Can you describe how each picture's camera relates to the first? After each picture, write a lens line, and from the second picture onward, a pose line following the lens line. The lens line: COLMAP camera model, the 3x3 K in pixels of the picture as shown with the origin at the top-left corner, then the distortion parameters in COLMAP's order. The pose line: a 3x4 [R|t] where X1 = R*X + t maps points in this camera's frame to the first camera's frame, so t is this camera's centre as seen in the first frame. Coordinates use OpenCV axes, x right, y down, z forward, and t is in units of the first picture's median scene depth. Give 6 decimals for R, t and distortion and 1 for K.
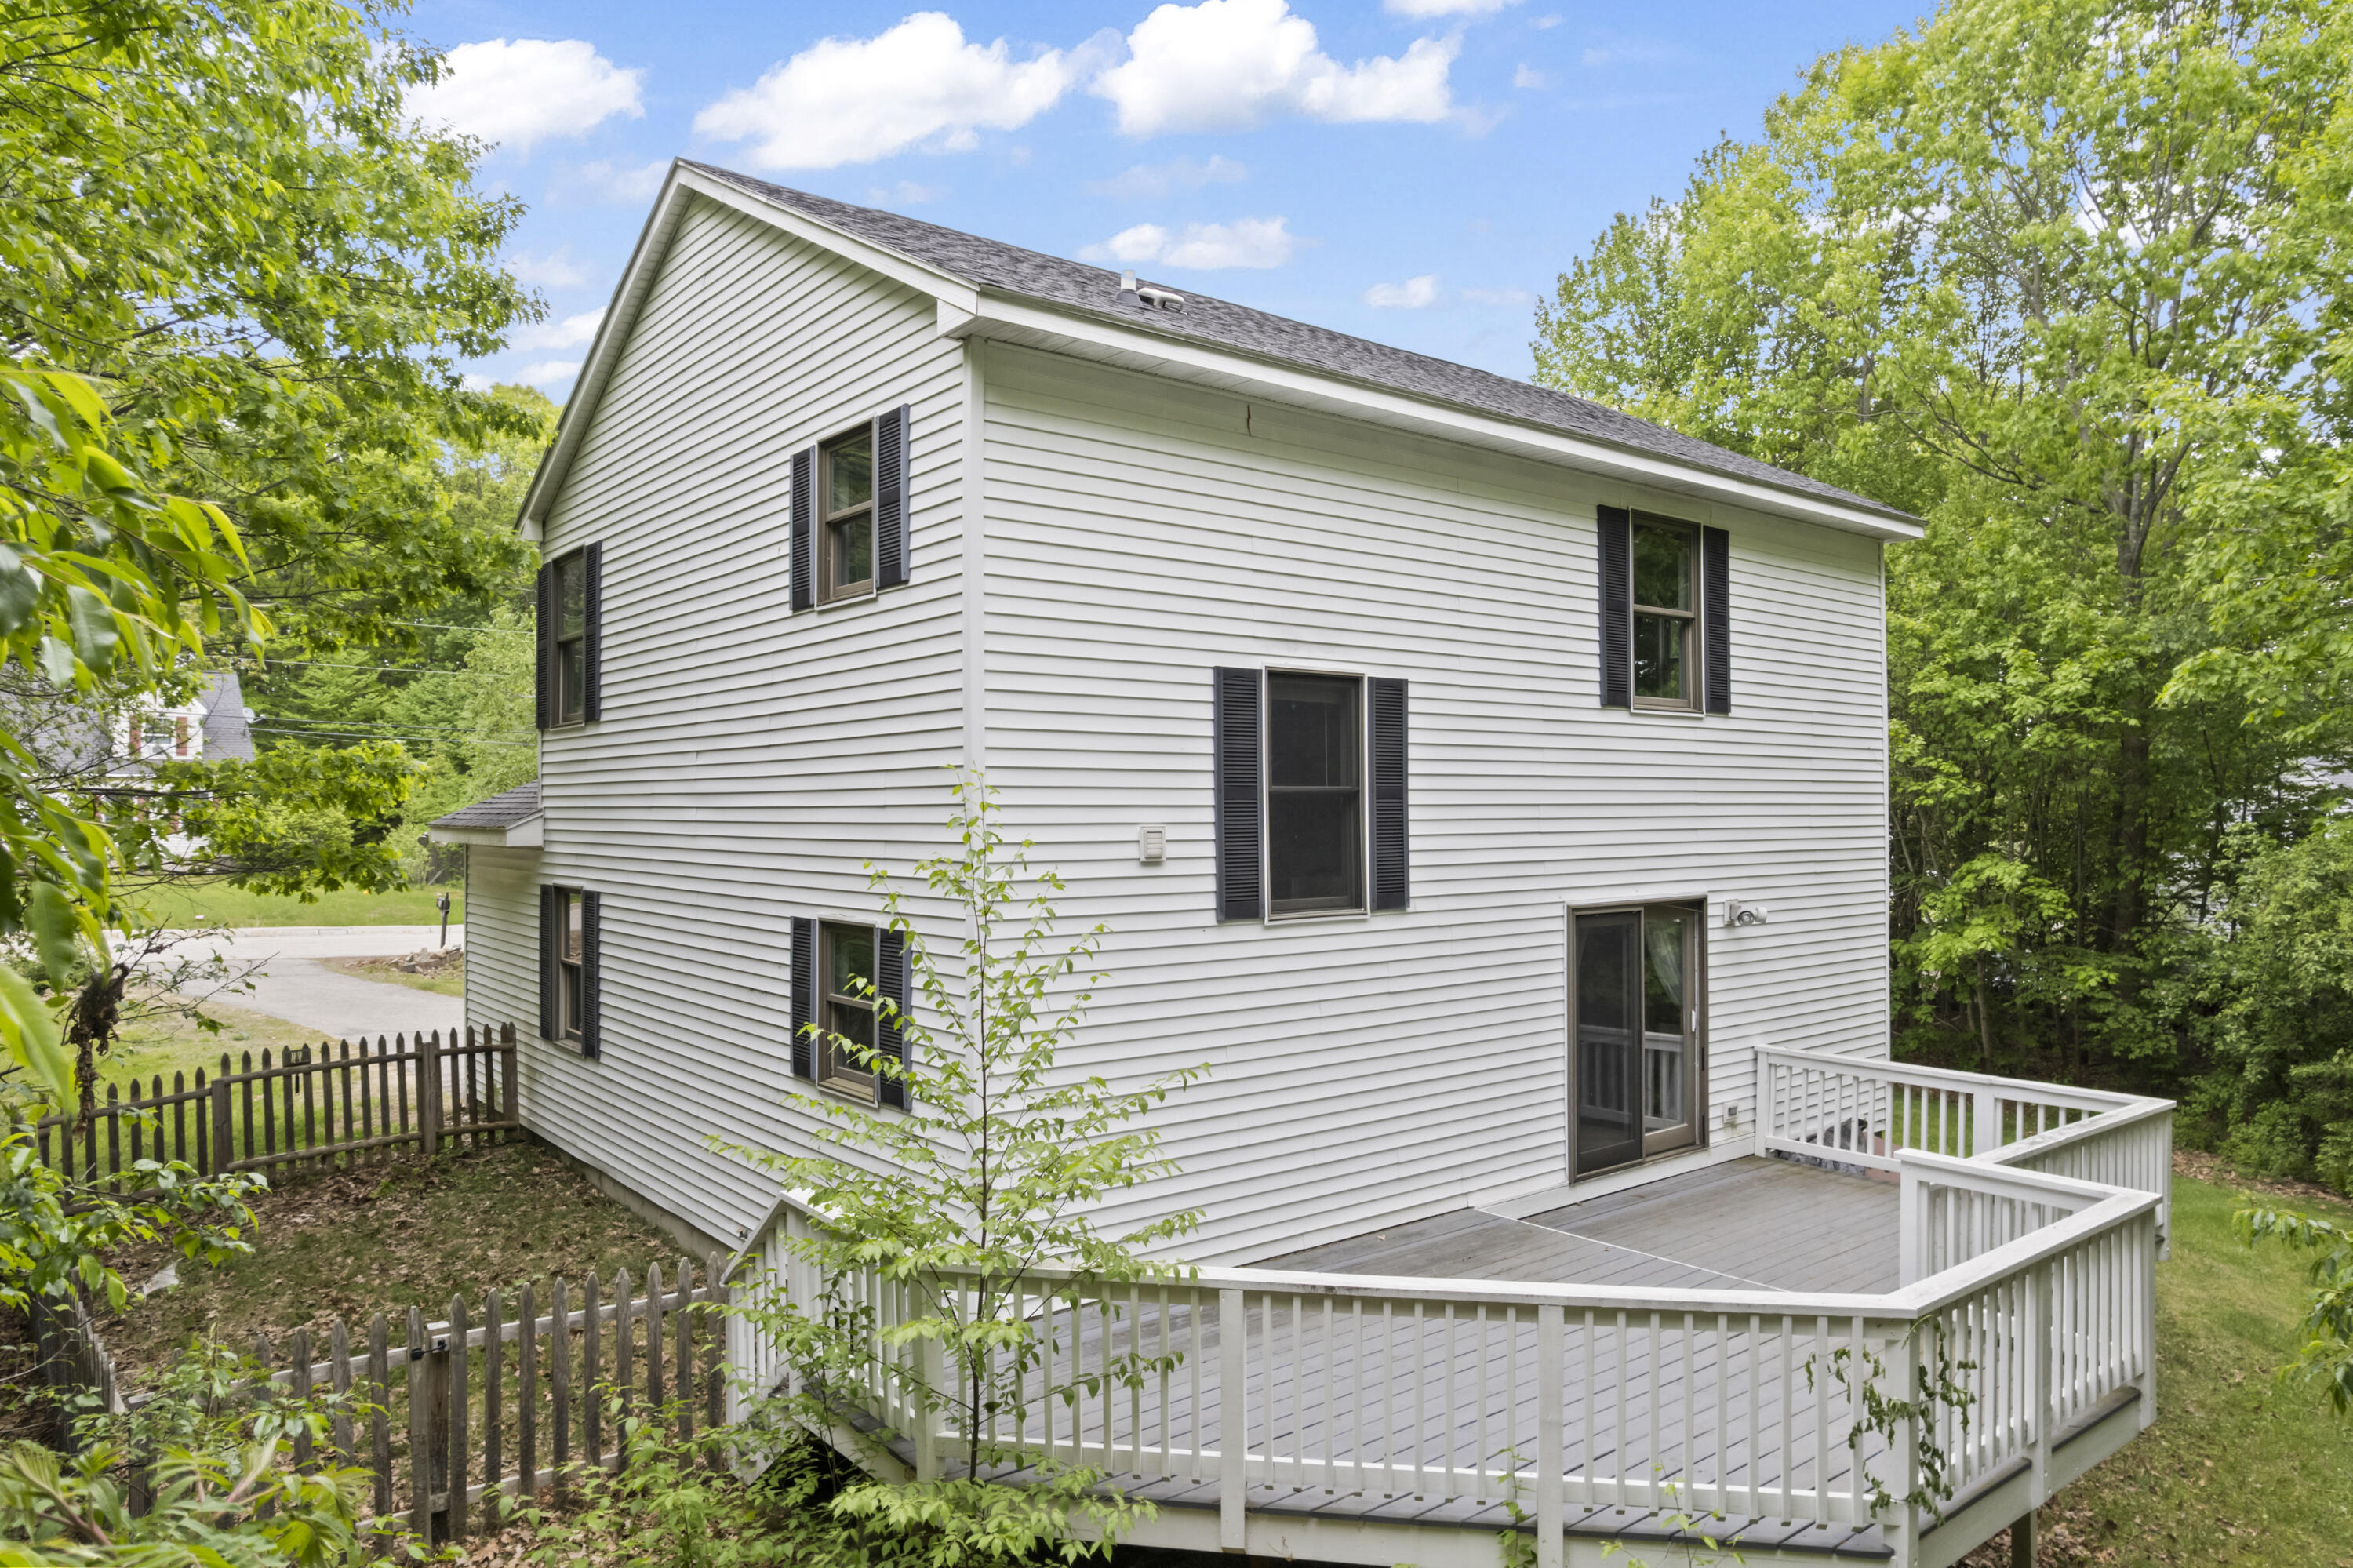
lens RADIAL K [[1548.7, 0, 1176.5], [0, 1548.7, 784.0], [0, 0, 1]] dist [-0.072185, 0.051464]
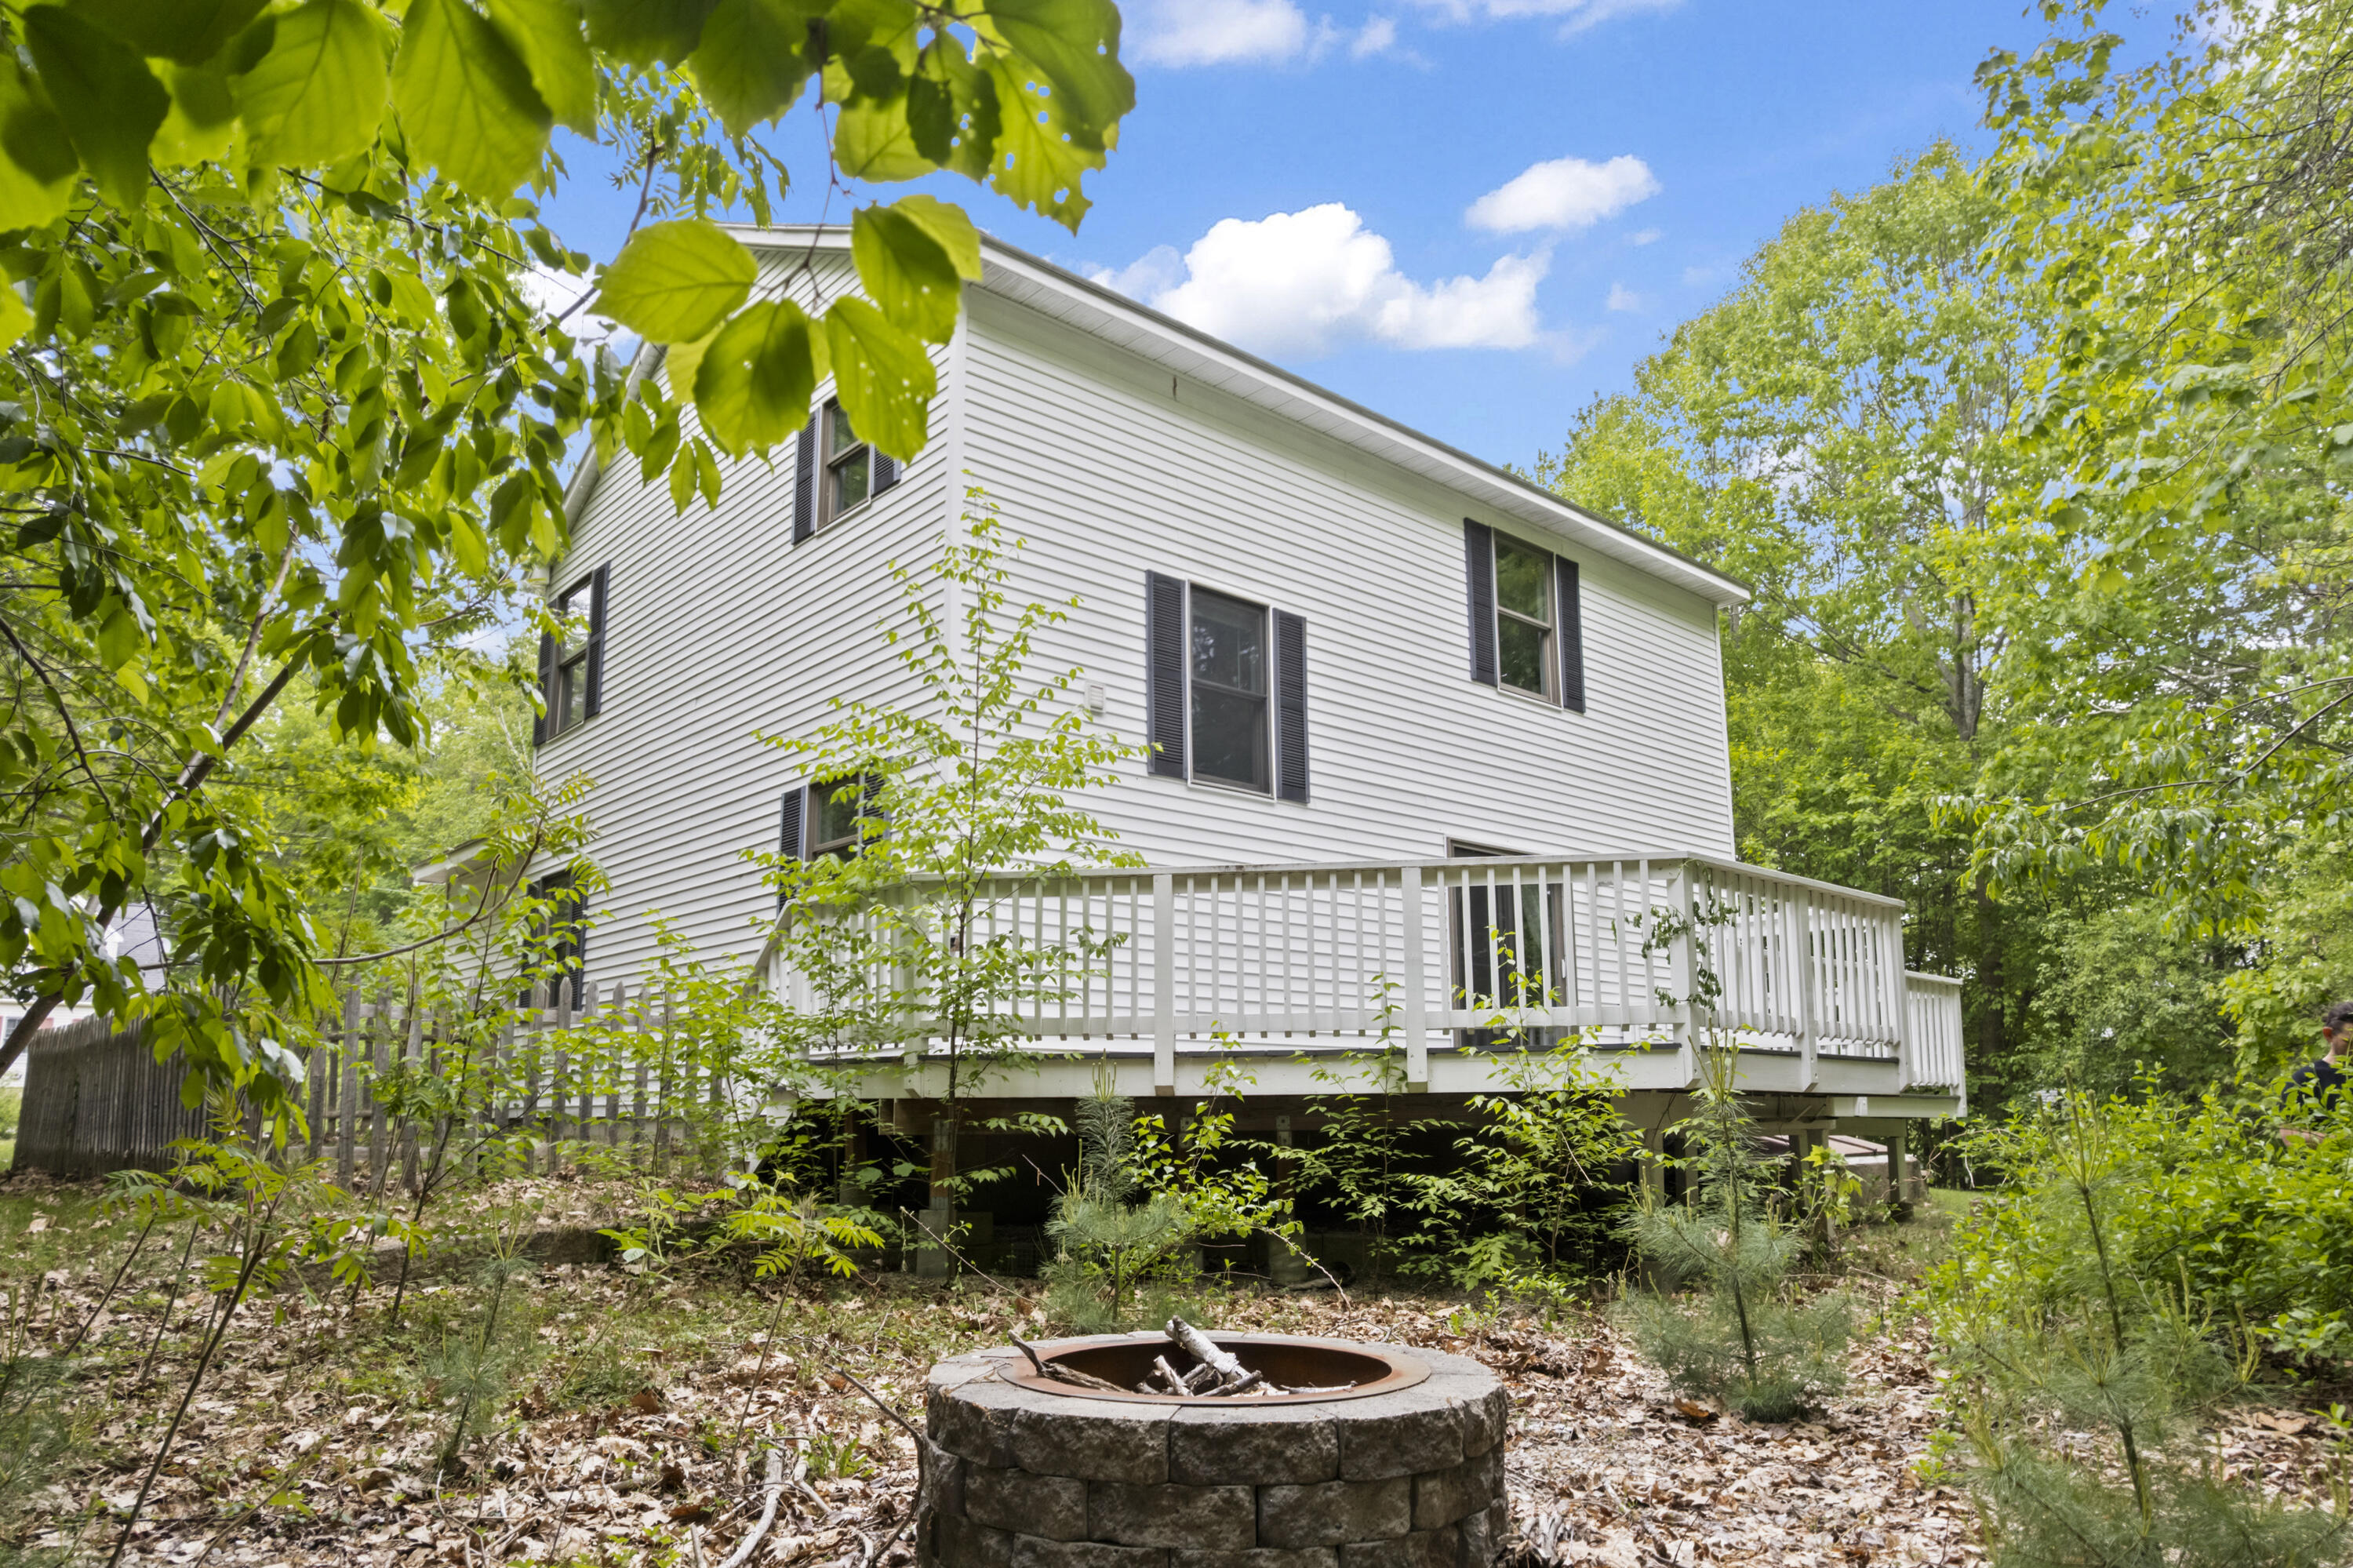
lens RADIAL K [[1524.8, 0, 1178.8], [0, 1524.8, 849.8], [0, 0, 1]] dist [-0.063220, 0.054603]
pose [[0.998572, 0.009494, 0.052575, -0.009875], [-0.001999, 0.990033, -0.140820, 0.271530], [-0.053388, 0.140514, 0.988638, -0.137737]]
